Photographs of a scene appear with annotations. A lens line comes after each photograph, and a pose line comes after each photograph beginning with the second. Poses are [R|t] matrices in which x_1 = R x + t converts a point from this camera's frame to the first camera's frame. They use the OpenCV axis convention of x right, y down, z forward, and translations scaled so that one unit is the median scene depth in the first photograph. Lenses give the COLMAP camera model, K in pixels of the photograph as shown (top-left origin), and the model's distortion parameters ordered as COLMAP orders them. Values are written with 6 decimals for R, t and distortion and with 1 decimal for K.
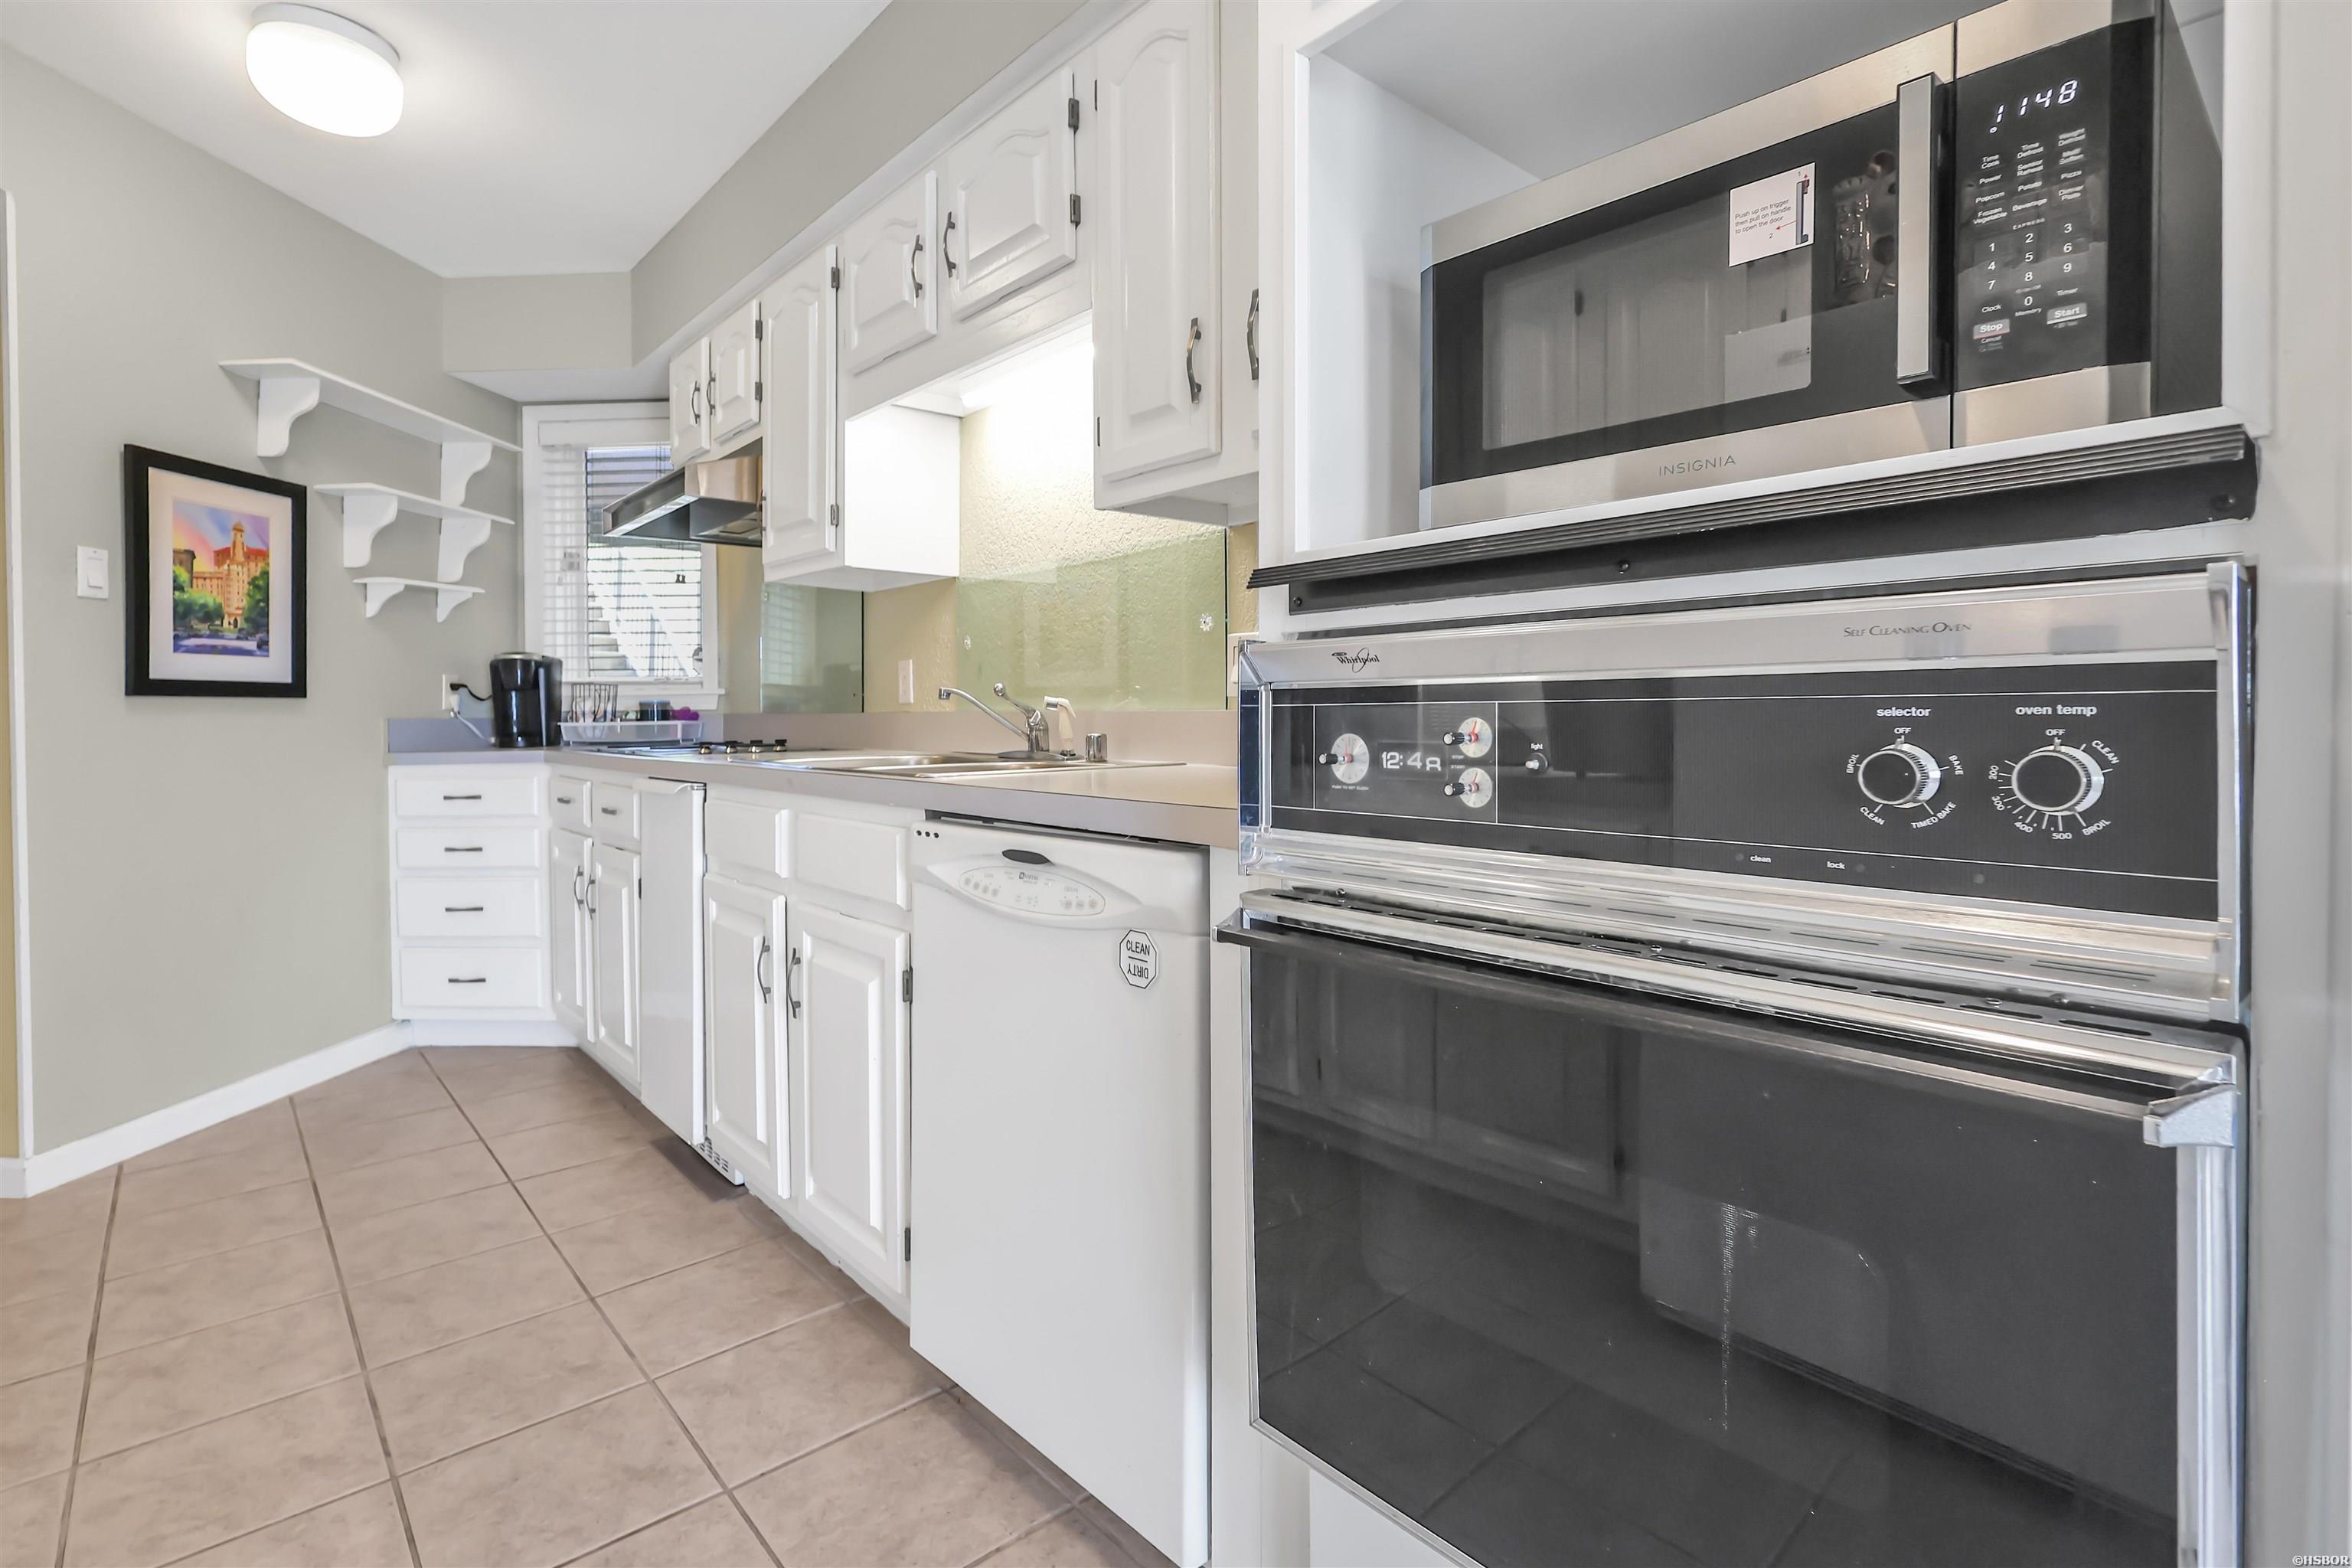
lens RADIAL K [[1110.7, 0, 1165.9], [0, 1110.7, 735.0], [0, 0, 1]] dist [0.002062, -0.000339]
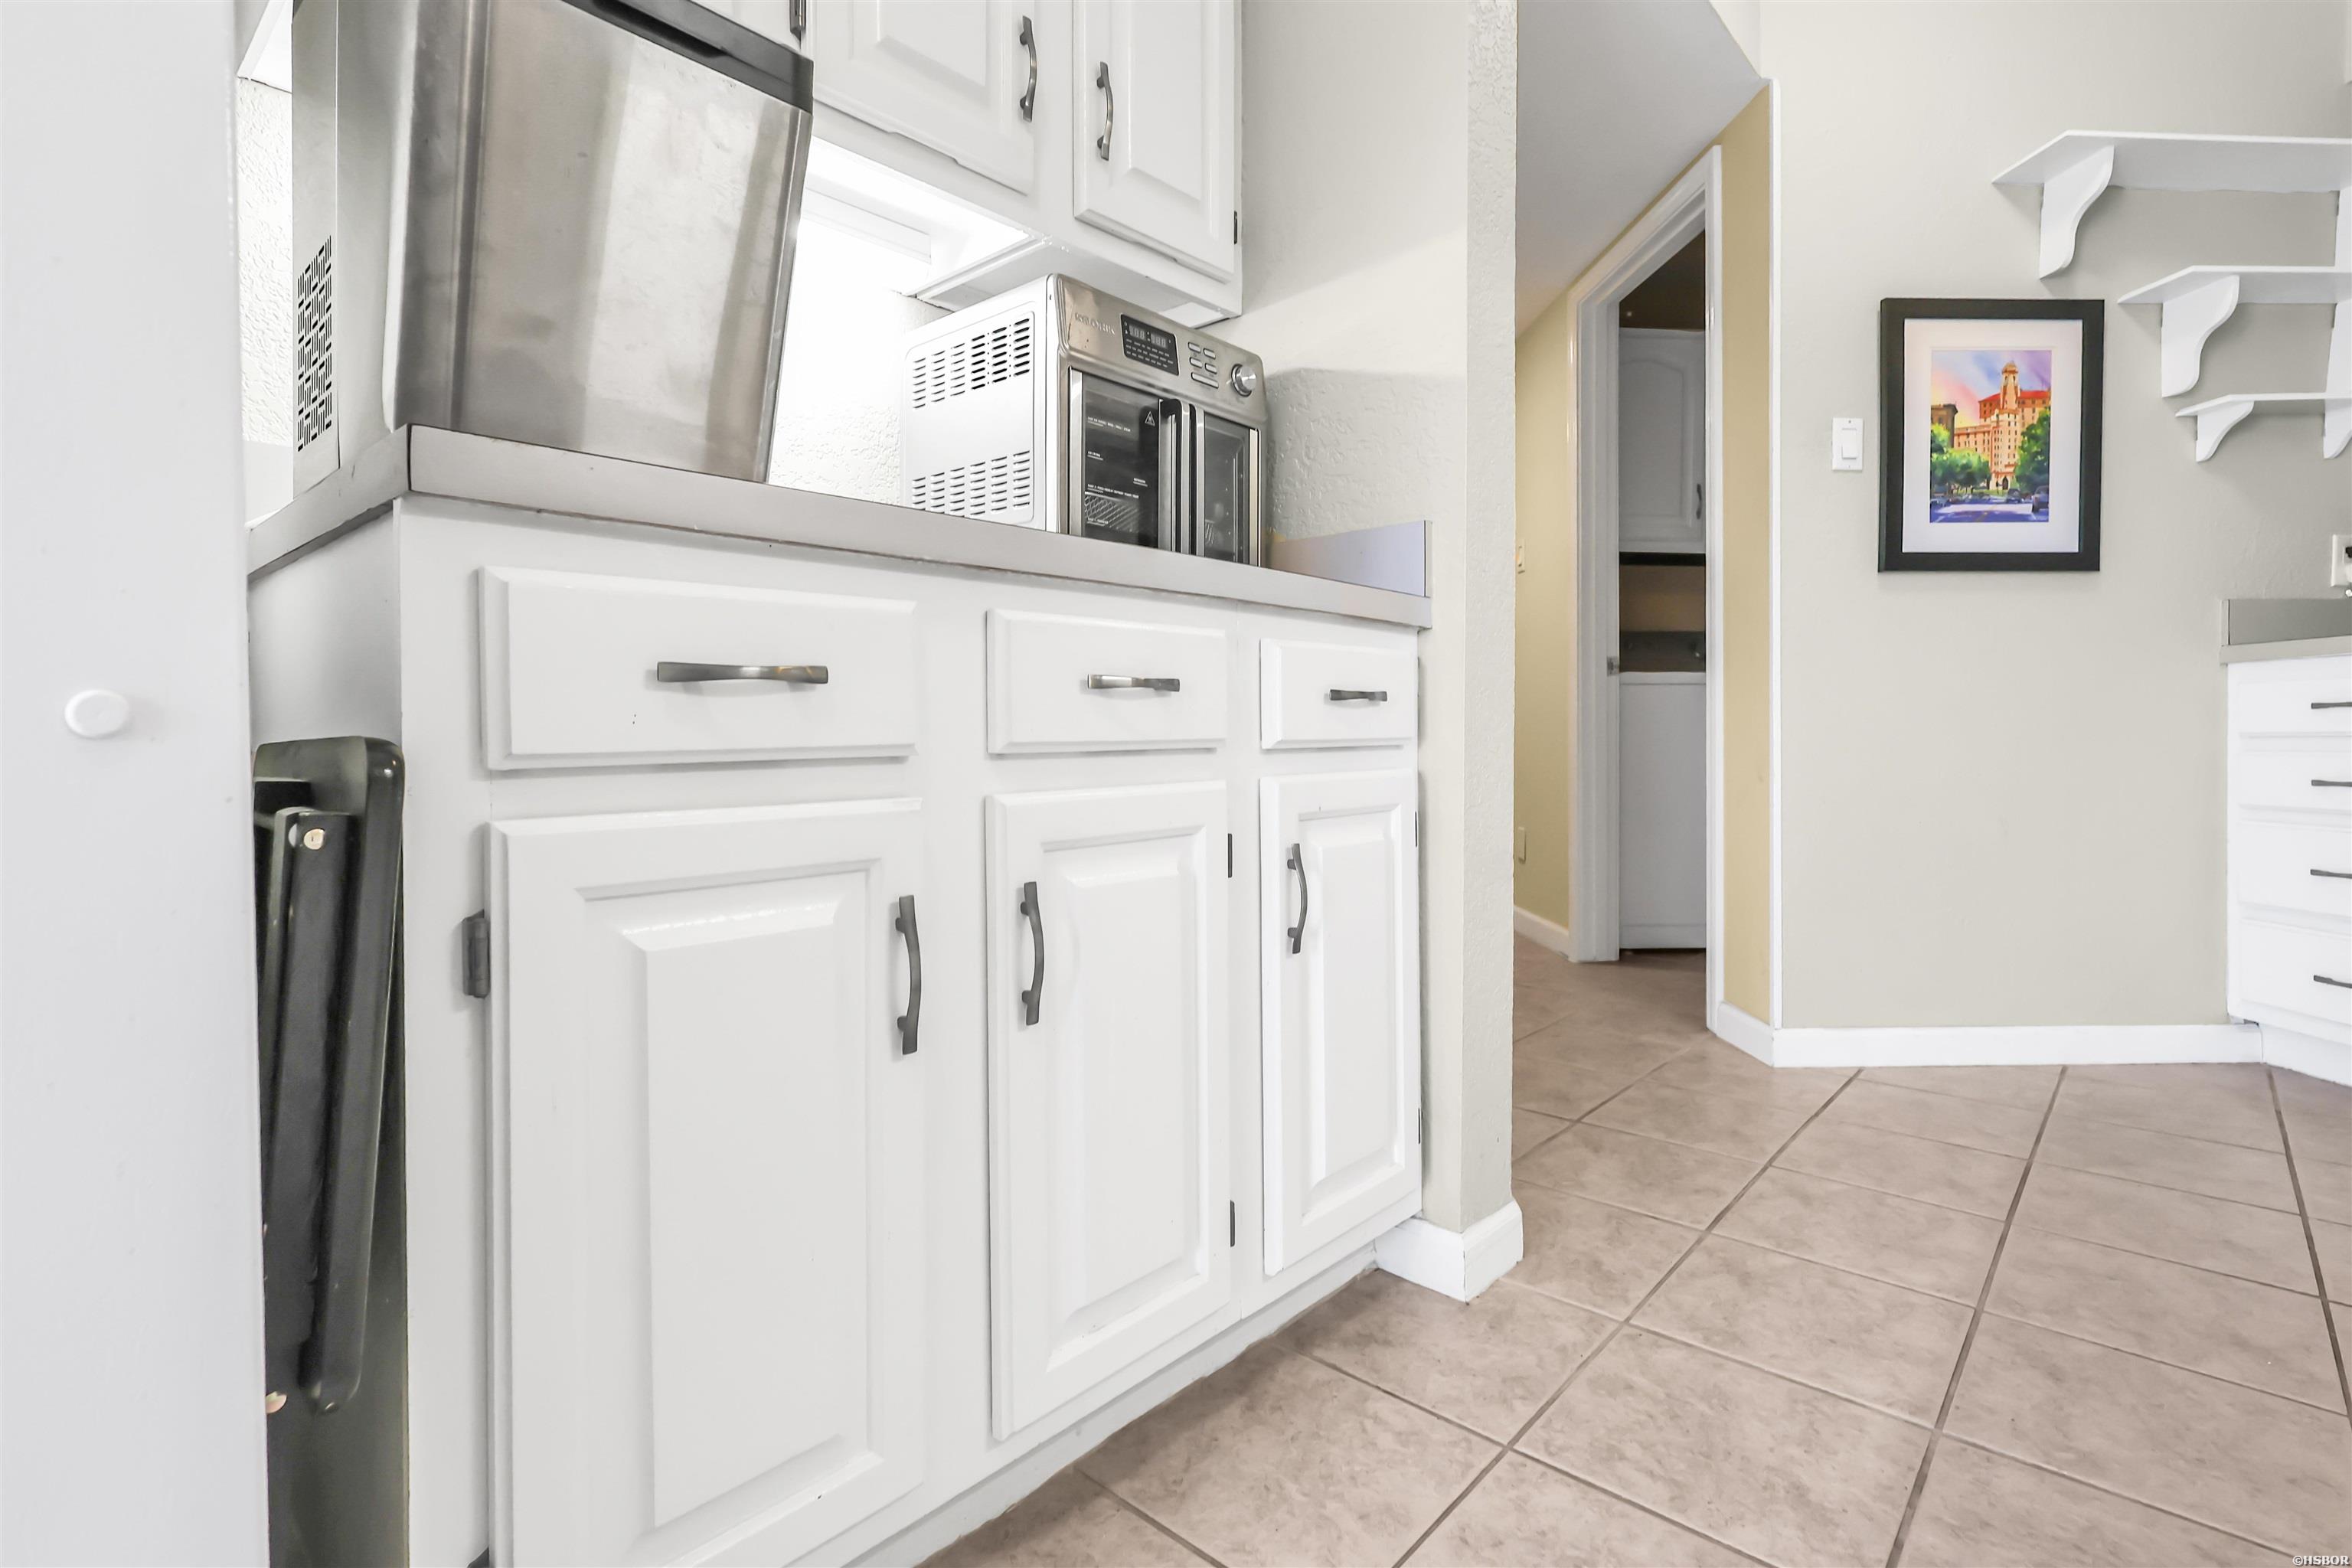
lens RADIAL K [[1110.7, 0, 1165.9], [0, 1110.7, 735.0], [0, 0, 1]] dist [0.002062, -0.000339]
pose [[0.111823, 0.014781, -0.993618, -0.067736], [-0.015372, 0.999795, 0.013143, 0.093590], [0.993609, 0.013804, 0.112027, 0.286857]]
